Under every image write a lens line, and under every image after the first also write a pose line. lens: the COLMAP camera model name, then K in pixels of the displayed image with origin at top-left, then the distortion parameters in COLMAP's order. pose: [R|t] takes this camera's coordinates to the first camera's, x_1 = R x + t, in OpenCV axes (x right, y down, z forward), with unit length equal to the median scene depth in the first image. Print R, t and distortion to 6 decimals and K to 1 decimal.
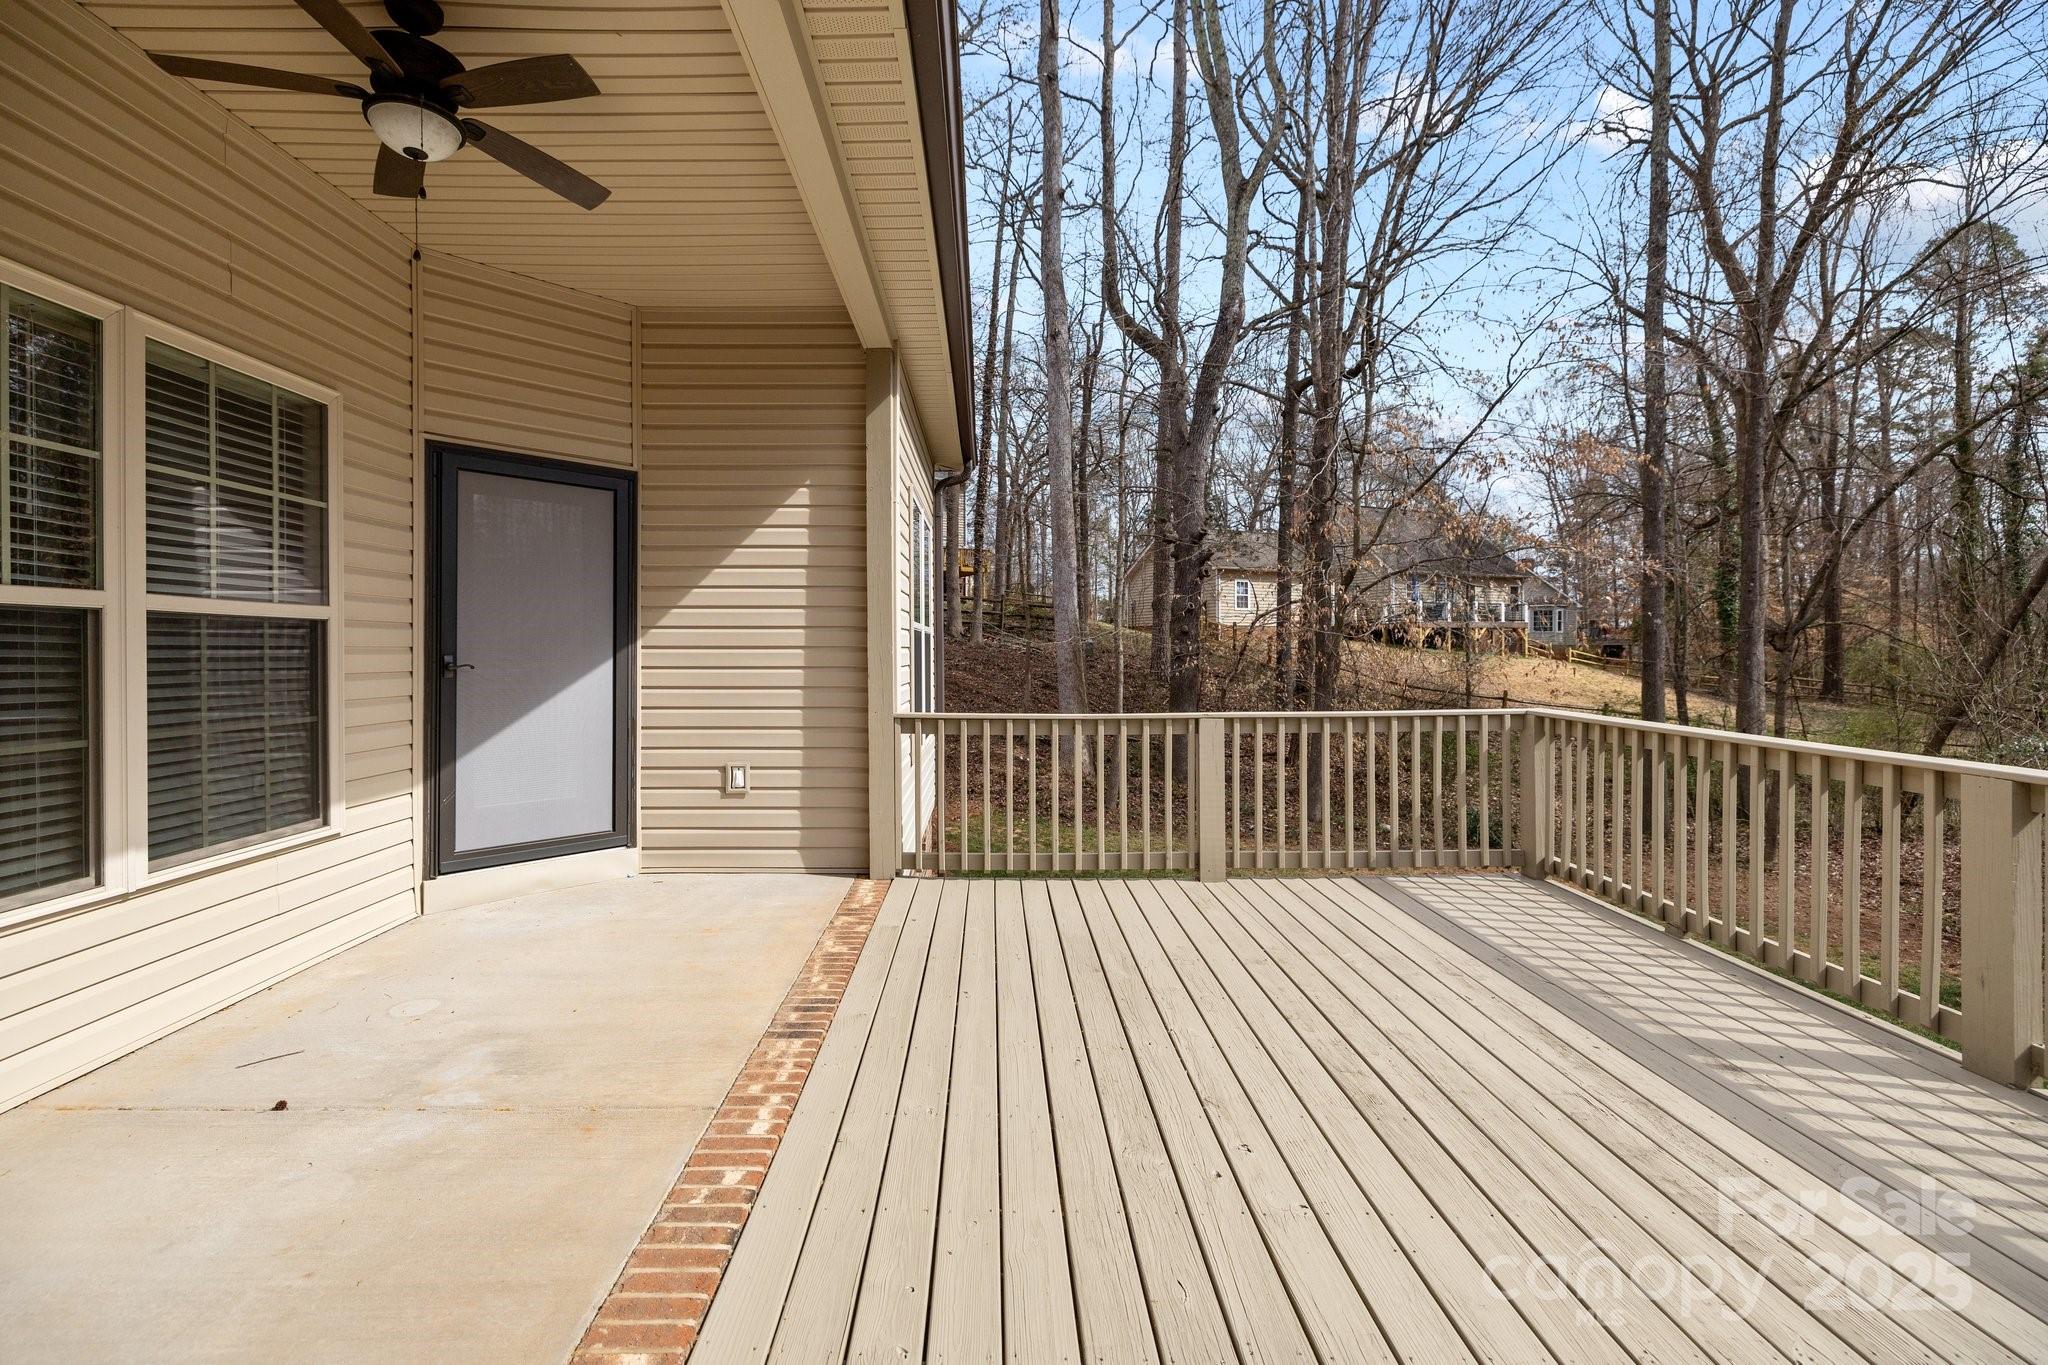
lens RADIAL K [[858.9, 0, 993.6], [0, 858.9, 655.0], [0, 0, 1]] dist [0.000051, -0.001711]
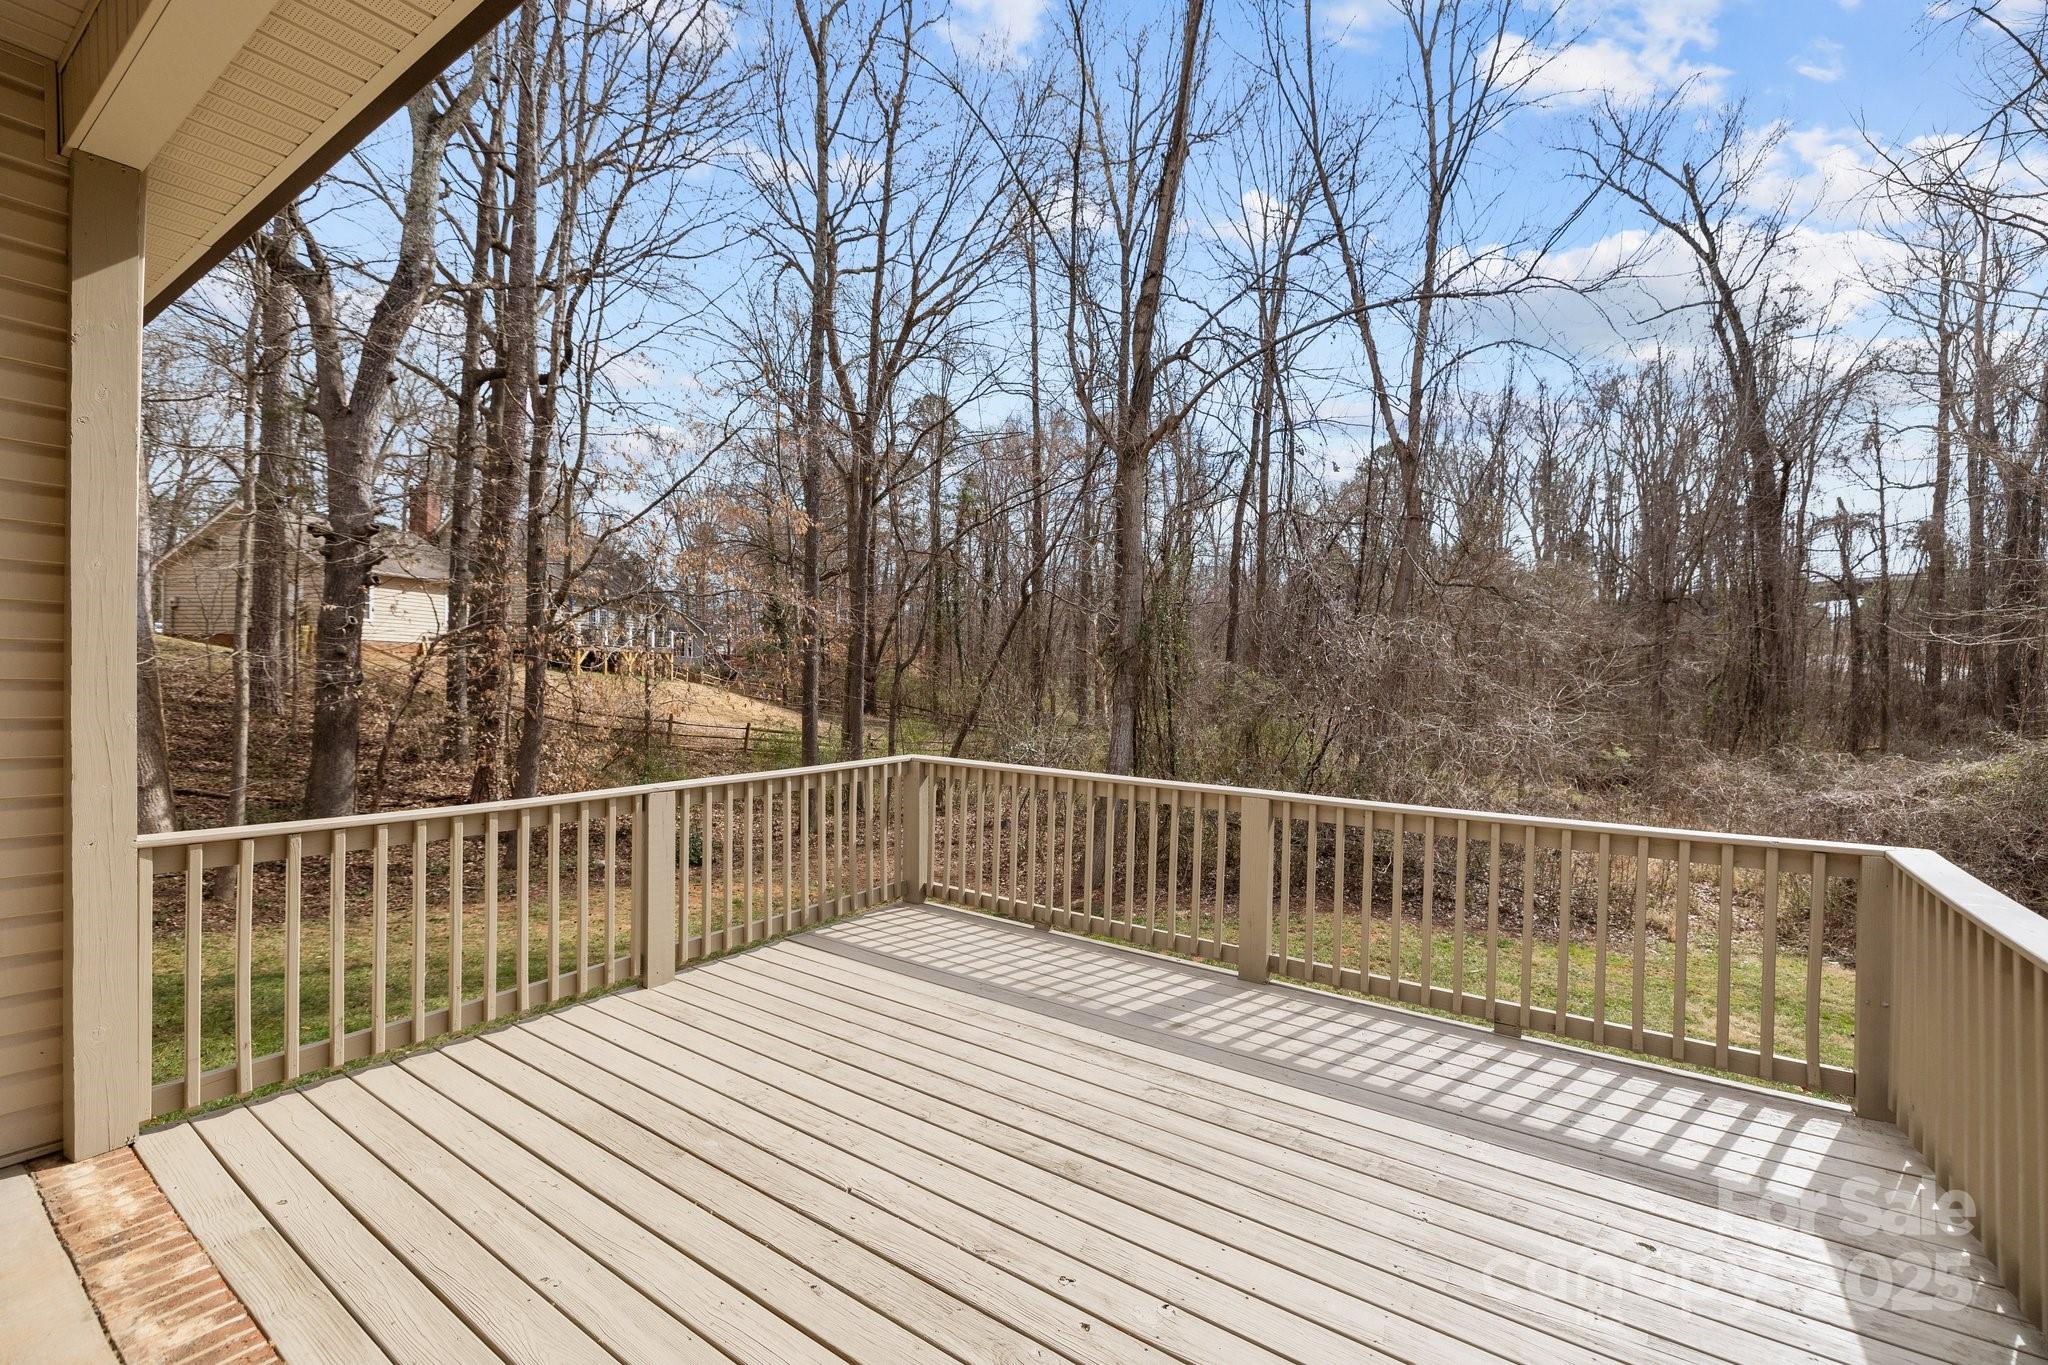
lens RADIAL K [[858.9, 0, 1004.8], [0, 858.9, 682.4], [0, 0, 1]] dist [0.000051, -0.001711]
pose [[0.578898, 0.004432, 0.815388, -0.326625], [-0.012260, 0.999919, 0.003269, -0.056033], [-0.815308, -0.011890, 0.578906, 0.318207]]
